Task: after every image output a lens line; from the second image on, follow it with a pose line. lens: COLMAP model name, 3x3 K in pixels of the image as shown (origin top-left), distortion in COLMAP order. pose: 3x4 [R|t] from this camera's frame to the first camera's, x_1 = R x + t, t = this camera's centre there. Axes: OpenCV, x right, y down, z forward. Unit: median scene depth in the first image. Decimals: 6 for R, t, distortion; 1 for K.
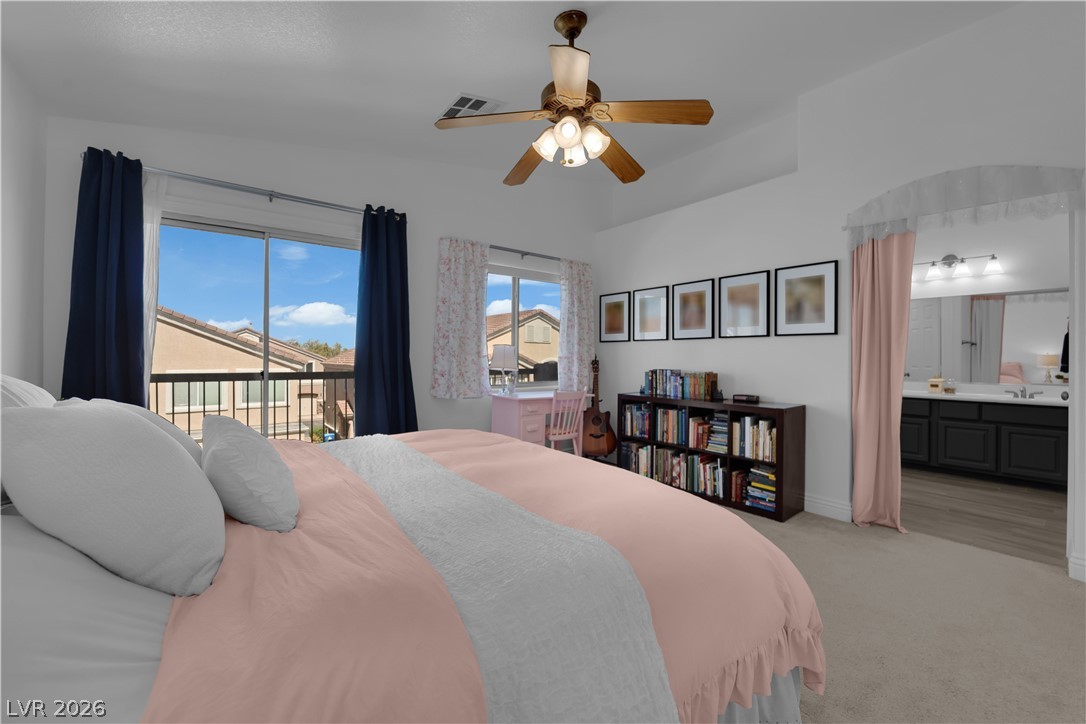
lens RADIAL K [[445.4, 0, 539.6], [0, 445.4, 357.6], [0, 0, 1]] dist [-0.011214, 0.000055]
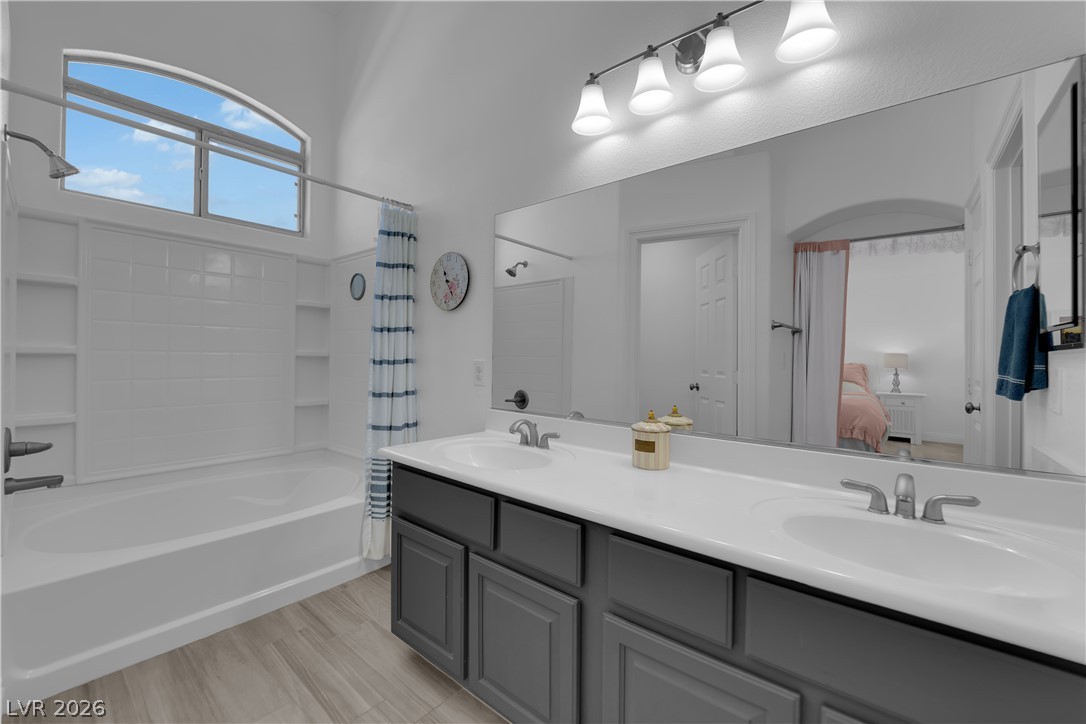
lens RADIAL K [[445.4, 0, 539.6], [0, 445.4, 357.6], [0, 0, 1]] dist [-0.011214, 0.000055]
pose [[0.978929, 0.003963, 0.204165, 0.590027], [-0.004343, 0.999990, 0.001414, 0.003126], [-0.204157, -0.002271, 0.978936, 0.554617]]
